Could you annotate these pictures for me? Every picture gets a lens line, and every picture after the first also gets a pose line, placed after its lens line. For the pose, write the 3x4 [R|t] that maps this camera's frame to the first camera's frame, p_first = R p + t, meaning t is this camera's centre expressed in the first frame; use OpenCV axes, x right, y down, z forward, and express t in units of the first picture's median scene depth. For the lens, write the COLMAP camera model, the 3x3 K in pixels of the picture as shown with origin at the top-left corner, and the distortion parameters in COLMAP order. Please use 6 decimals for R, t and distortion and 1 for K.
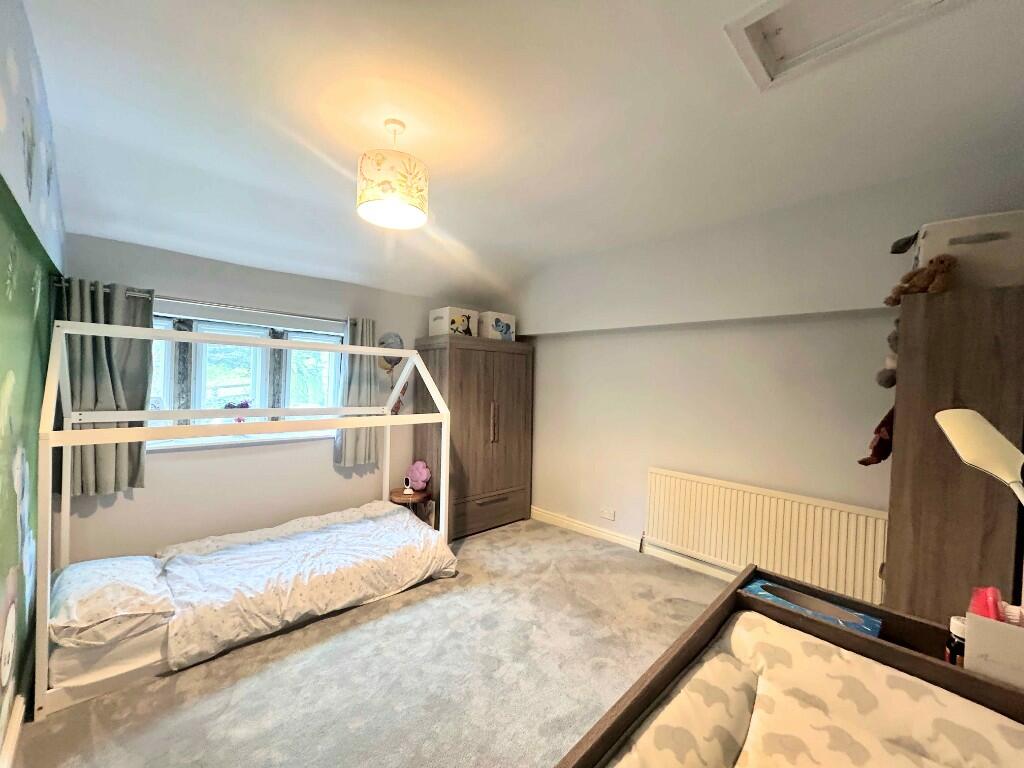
lens RADIAL K [[414.2, 0, 509.8], [0, 414.2, 387.5], [0, 0, 1]] dist [0.004439, 0.000768]
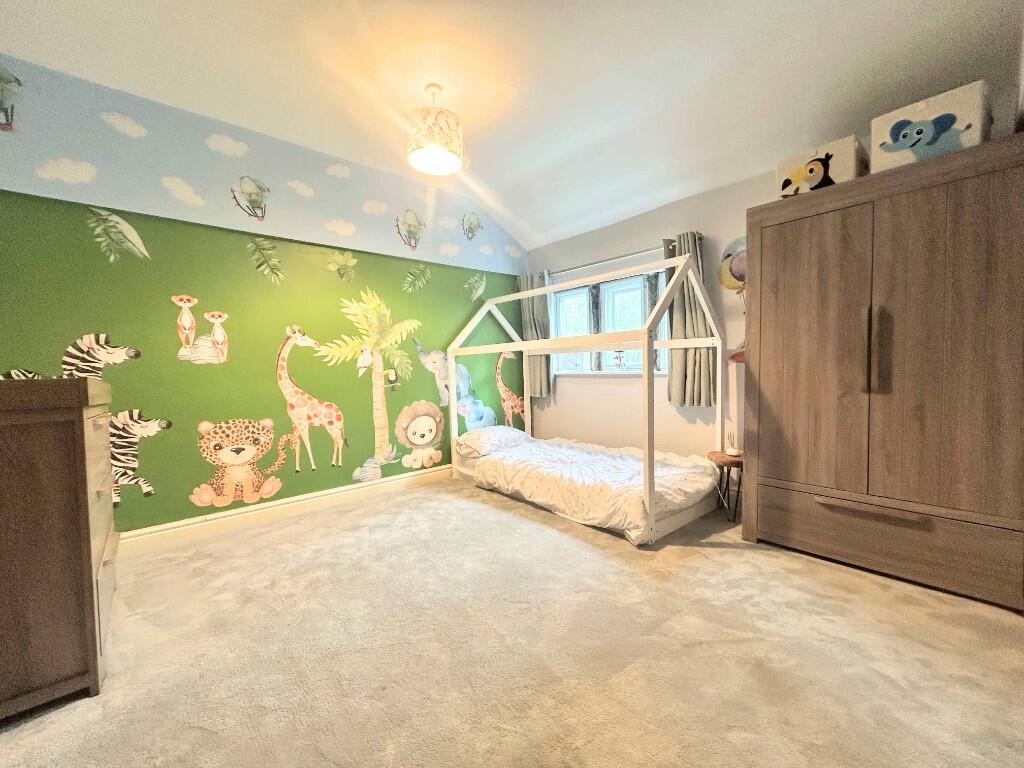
lens RADIAL K [[414.2, 0, 509.5], [0, 414.2, 385.1], [0, 0, 1]] dist [0.004439, 0.000768]
pose [[-0.045177, 0.011439, -0.998913, 0.536528], [0.000011, 0.999934, 0.011450, 0.138625], [0.998979, 0.000506, -0.045175, 0.706752]]
